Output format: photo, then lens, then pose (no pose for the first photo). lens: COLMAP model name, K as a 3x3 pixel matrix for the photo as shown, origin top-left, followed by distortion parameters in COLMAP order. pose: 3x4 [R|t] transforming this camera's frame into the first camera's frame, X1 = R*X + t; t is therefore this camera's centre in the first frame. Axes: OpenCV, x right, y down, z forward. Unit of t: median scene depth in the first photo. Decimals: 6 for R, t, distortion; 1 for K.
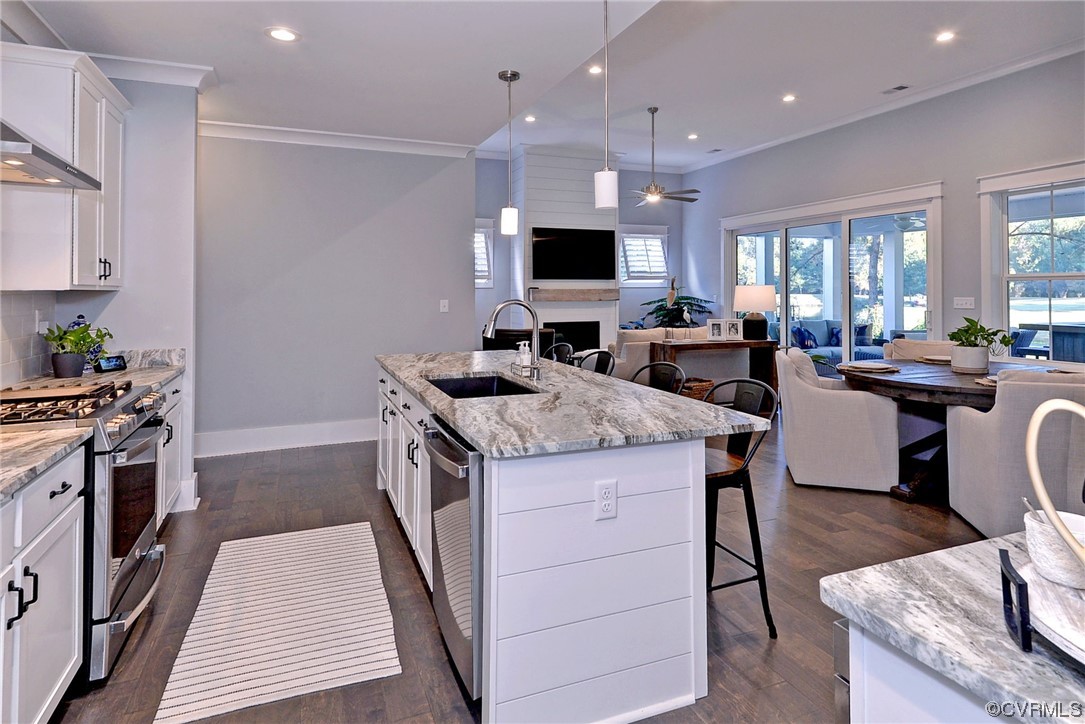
lens RADIAL K [[603.0, 0, 535.4], [0, 603.0, 331.2], [0, 0, 1]] dist [-0.001178, -0.000400]
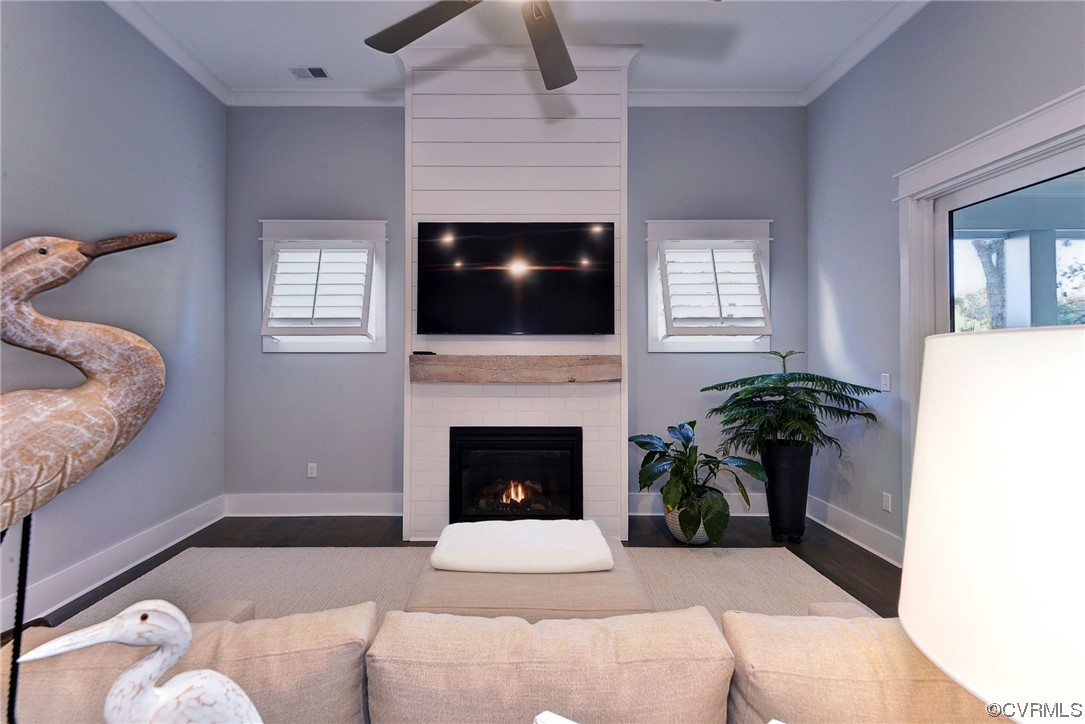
lens RADIAL K [[603.0, 0, 535.4], [0, 603.0, 331.2], [0, 0, 1]] dist [-0.001178, -0.000400]
pose [[0.933056, 0.000311, -0.359731, 0.225652], [-0.032657, 0.995944, -0.083845, -0.046287], [0.358246, 0.089980, 0.929281, 0.530692]]
